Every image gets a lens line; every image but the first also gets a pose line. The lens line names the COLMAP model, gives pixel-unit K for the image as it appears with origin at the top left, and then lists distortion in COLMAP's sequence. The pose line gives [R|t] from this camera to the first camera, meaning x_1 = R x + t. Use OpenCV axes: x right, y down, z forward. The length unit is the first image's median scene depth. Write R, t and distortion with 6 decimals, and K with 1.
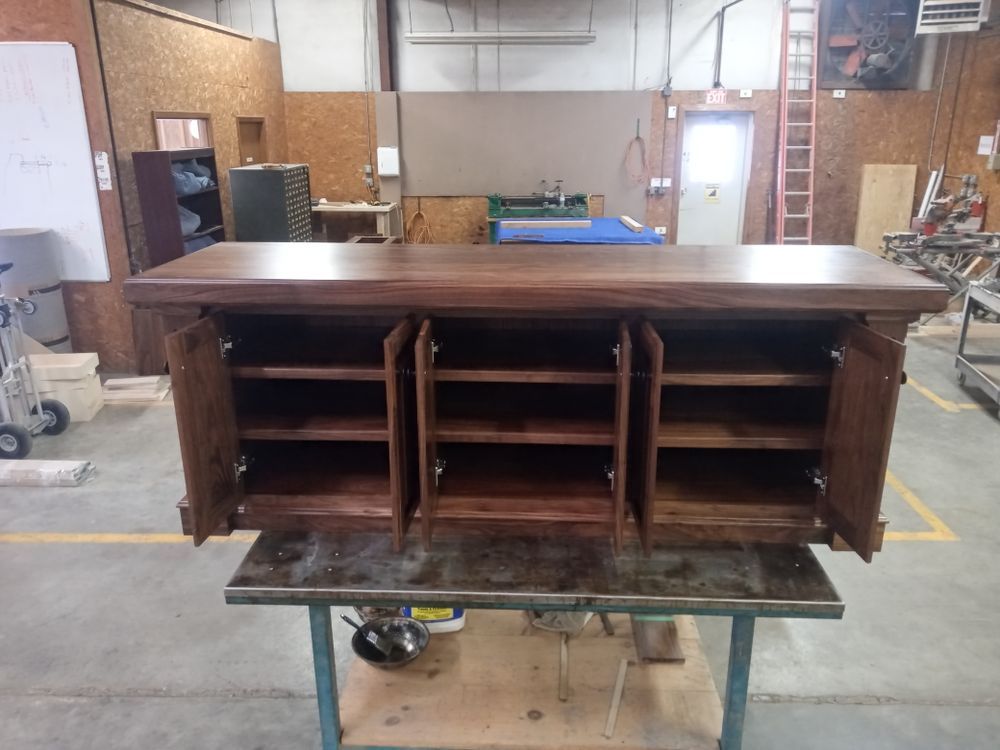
lens RADIAL K [[789.1, 0, 501.4], [0, 789.1, 374.8], [0, 0, 1]] dist [-0.007491, -0.006673]
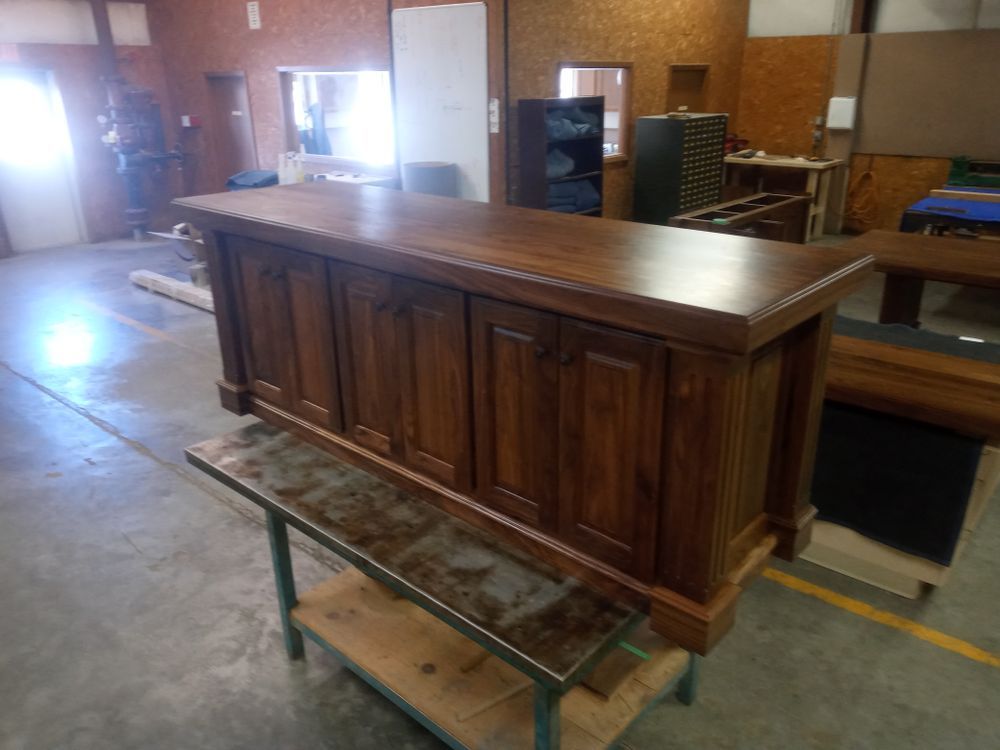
lens RADIAL K [[767.4, 0, 501.4], [0, 767.4, 371.0], [0, 0, 1]] dist [0.043898, -0.039558]
pose [[0.775190, 0.224252, -0.590586, 0.173471], [-0.186686, 0.974439, 0.124966, -0.024384], [0.603514, 0.013382, 0.797240, 0.070673]]
